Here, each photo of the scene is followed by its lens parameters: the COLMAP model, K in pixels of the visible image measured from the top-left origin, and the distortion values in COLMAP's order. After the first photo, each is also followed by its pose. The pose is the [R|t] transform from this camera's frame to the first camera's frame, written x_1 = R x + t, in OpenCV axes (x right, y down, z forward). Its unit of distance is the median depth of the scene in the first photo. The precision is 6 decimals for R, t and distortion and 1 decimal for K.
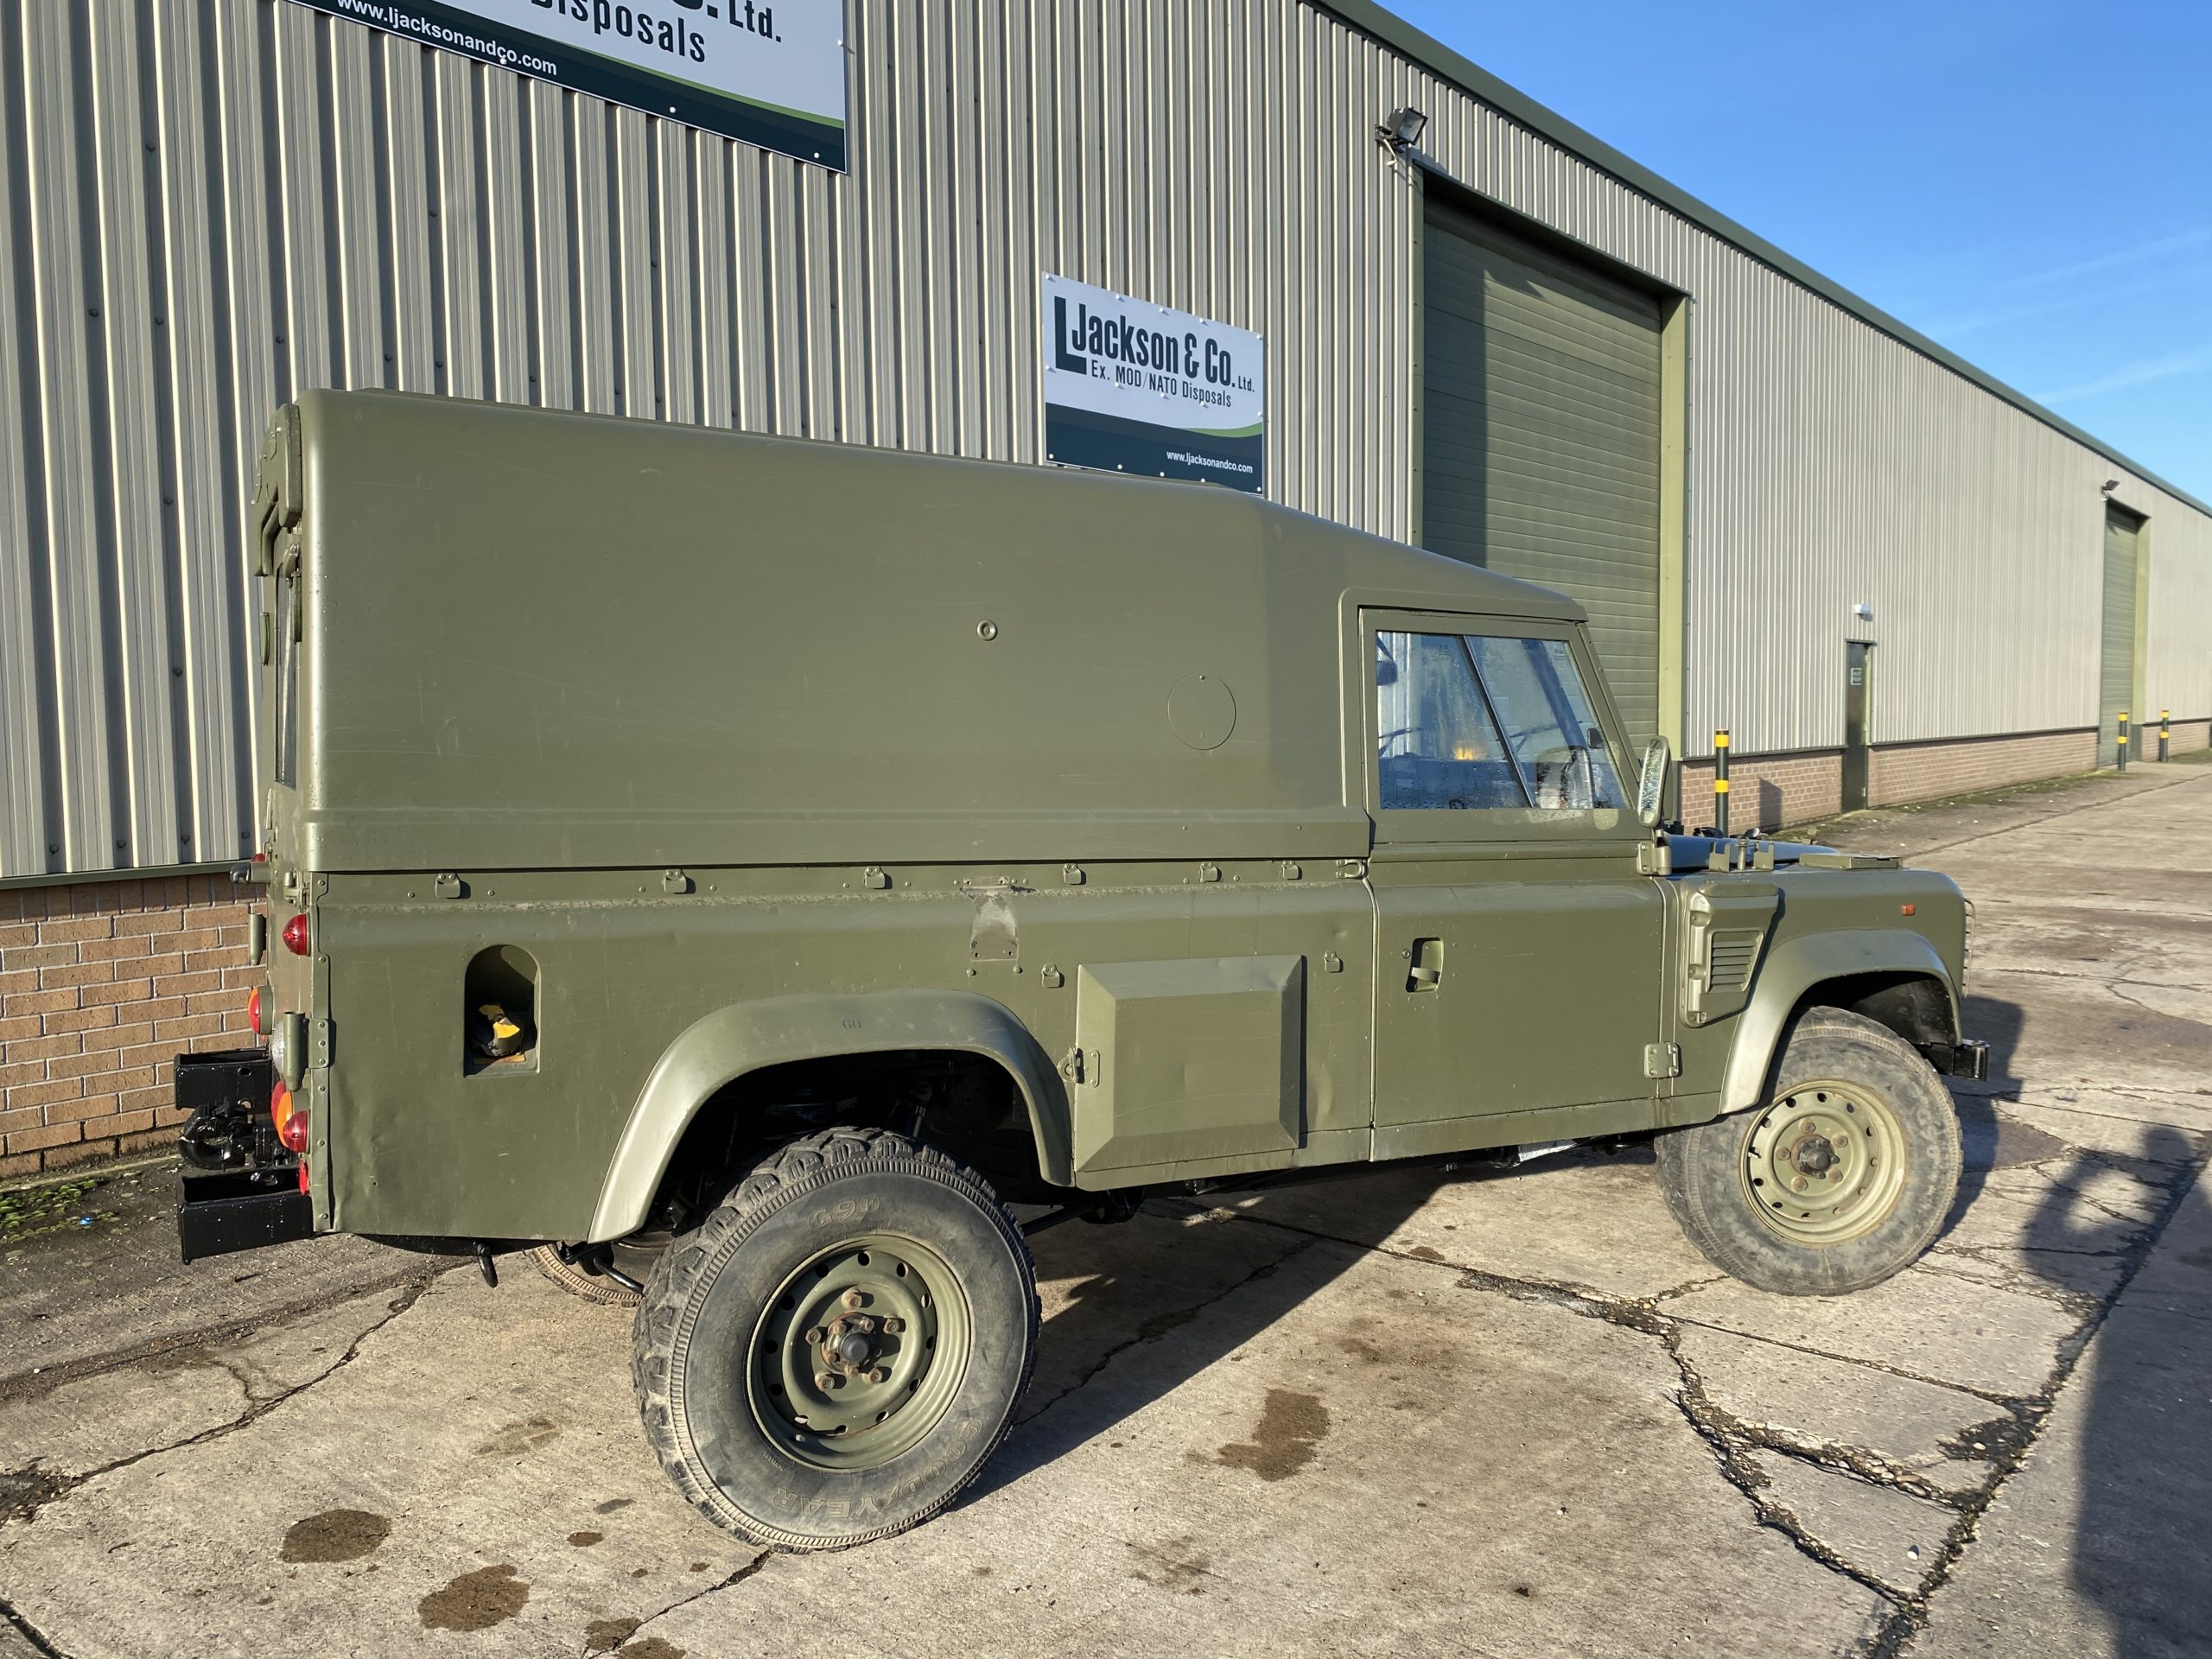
lens RADIAL K [[1672.7, 0, 1098.7], [0, 1672.7, 826.3], [0, 0, 1]] dist [0.015426, -0.008591]
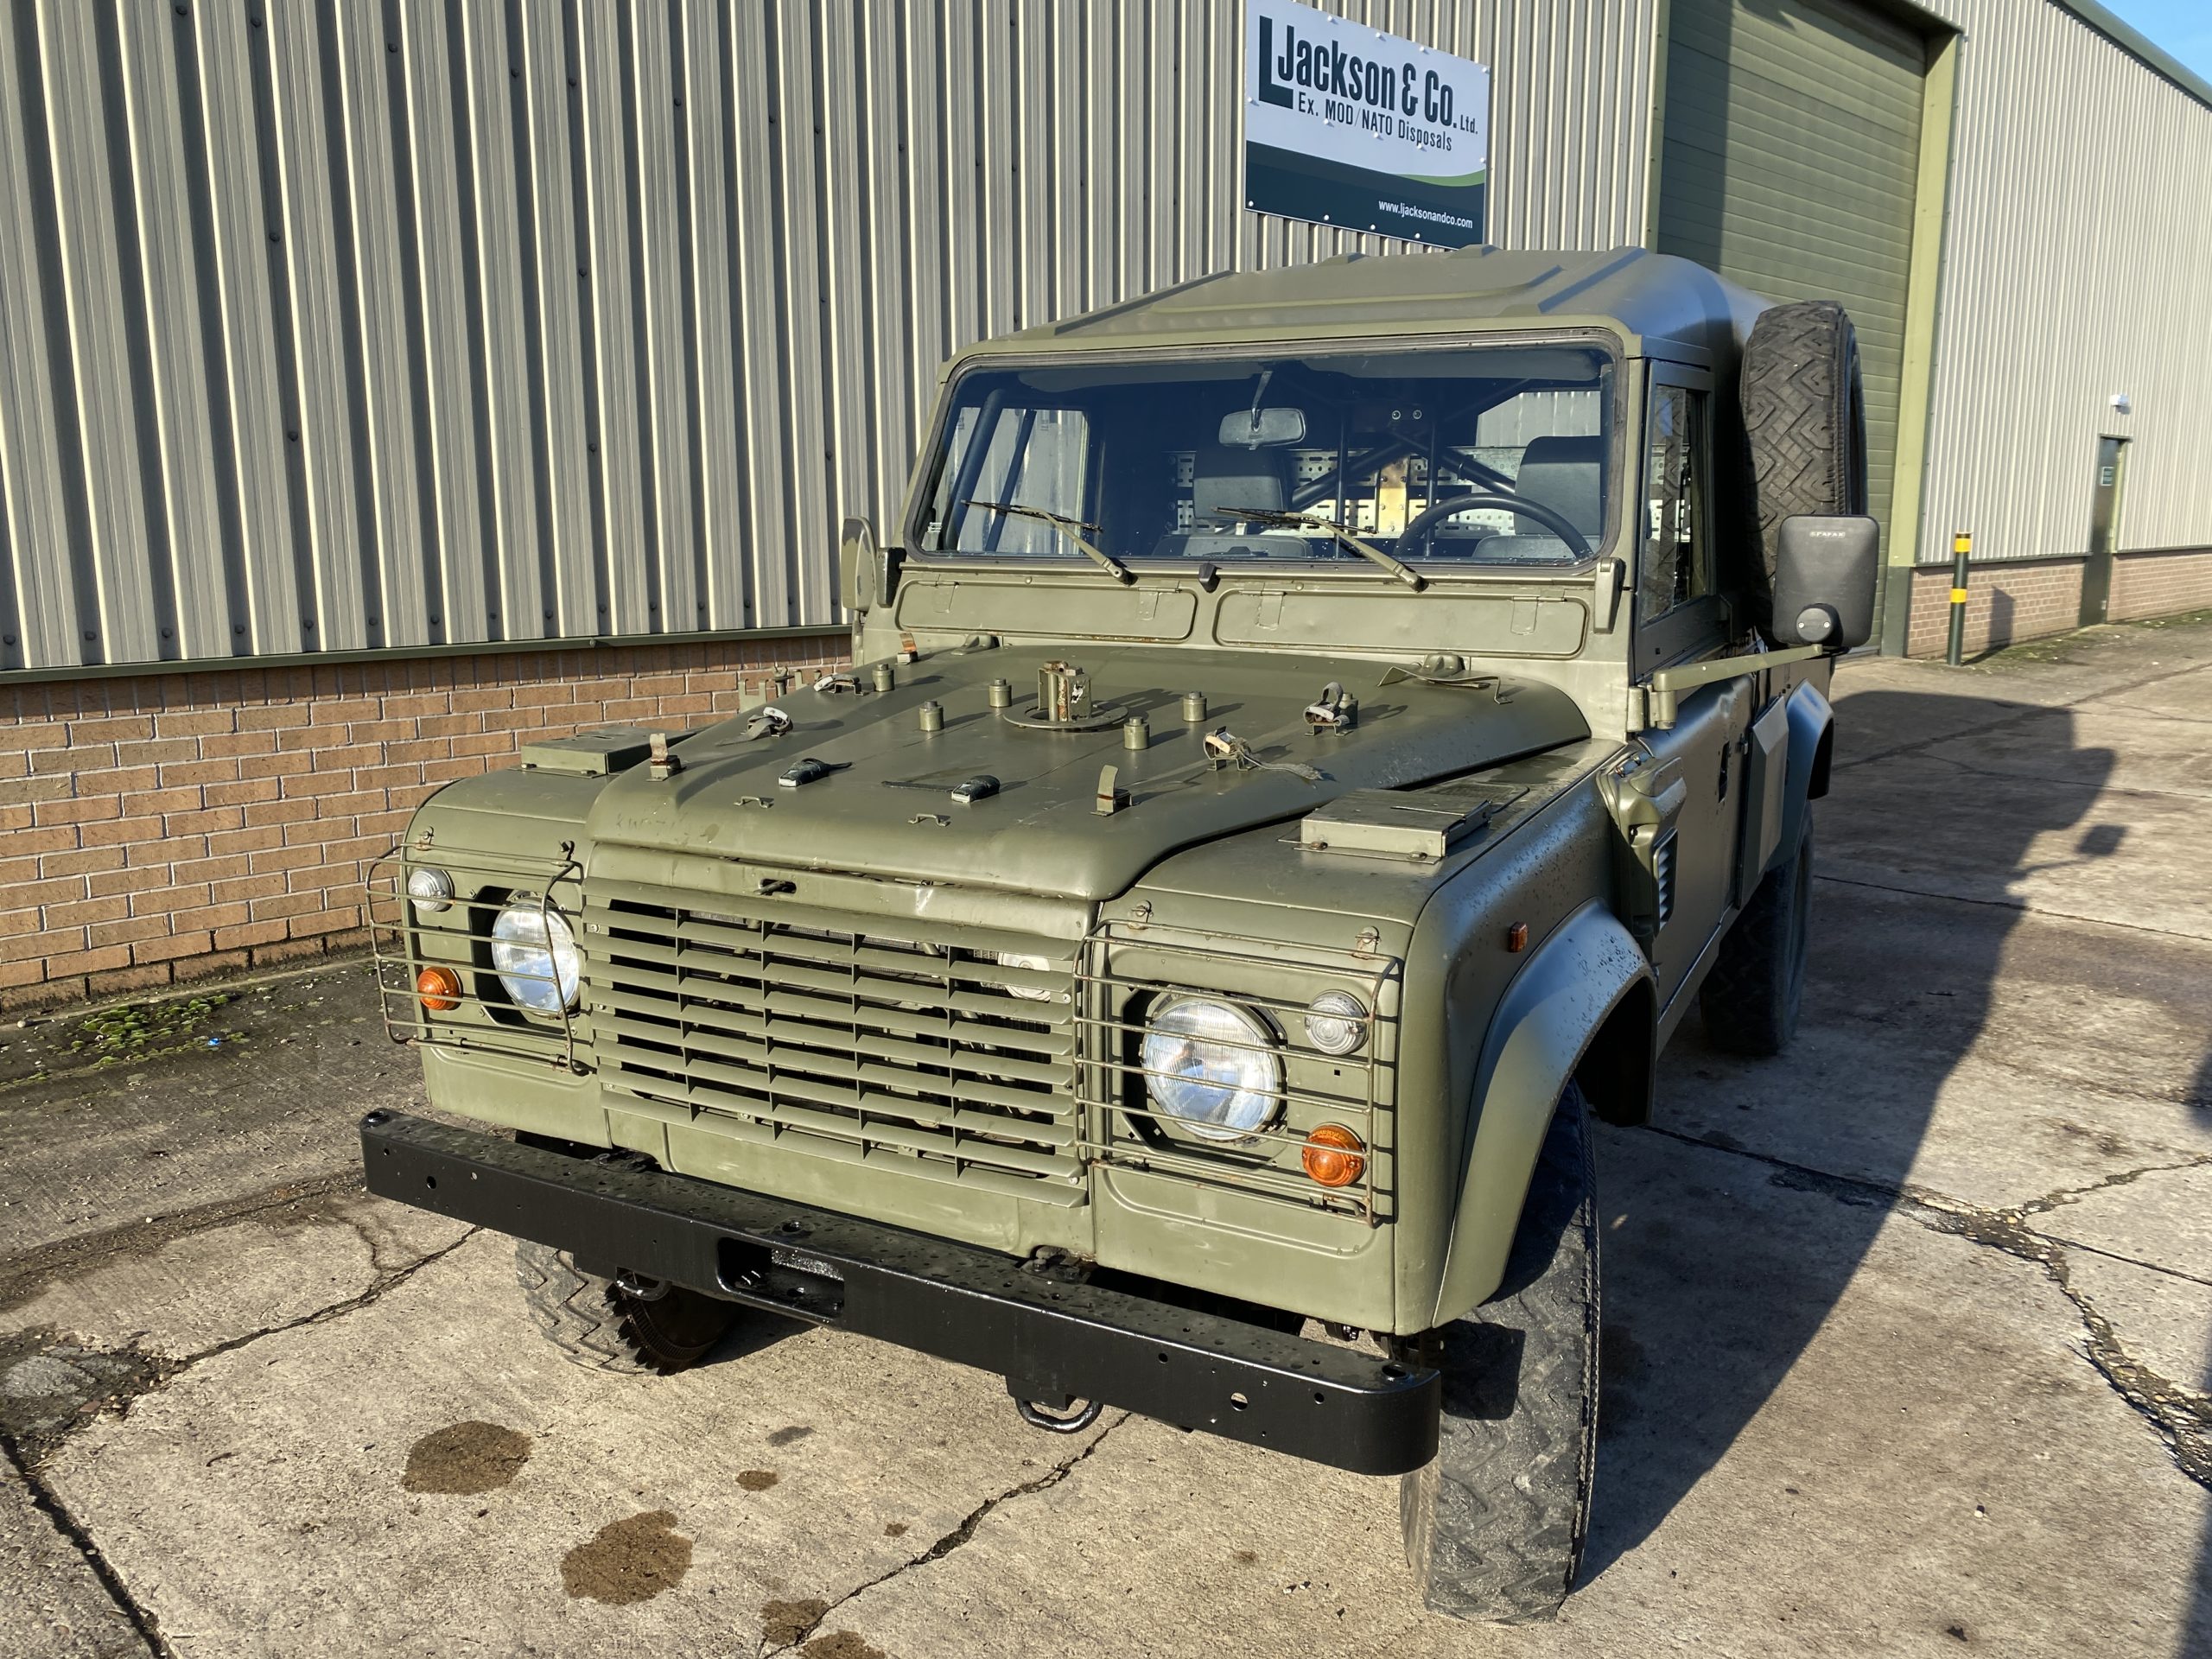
lens RADIAL K [[1672.7, 0, 1111.2], [0, 1672.7, 826.2], [0, 0, 1]] dist [0.015426, -0.008591]
pose [[0.996836, 0.024538, -0.075602, -0.055304], [-0.015577, 0.993020, 0.116916, 0.003869], [0.077943, -0.115368, 0.990260, 0.165617]]
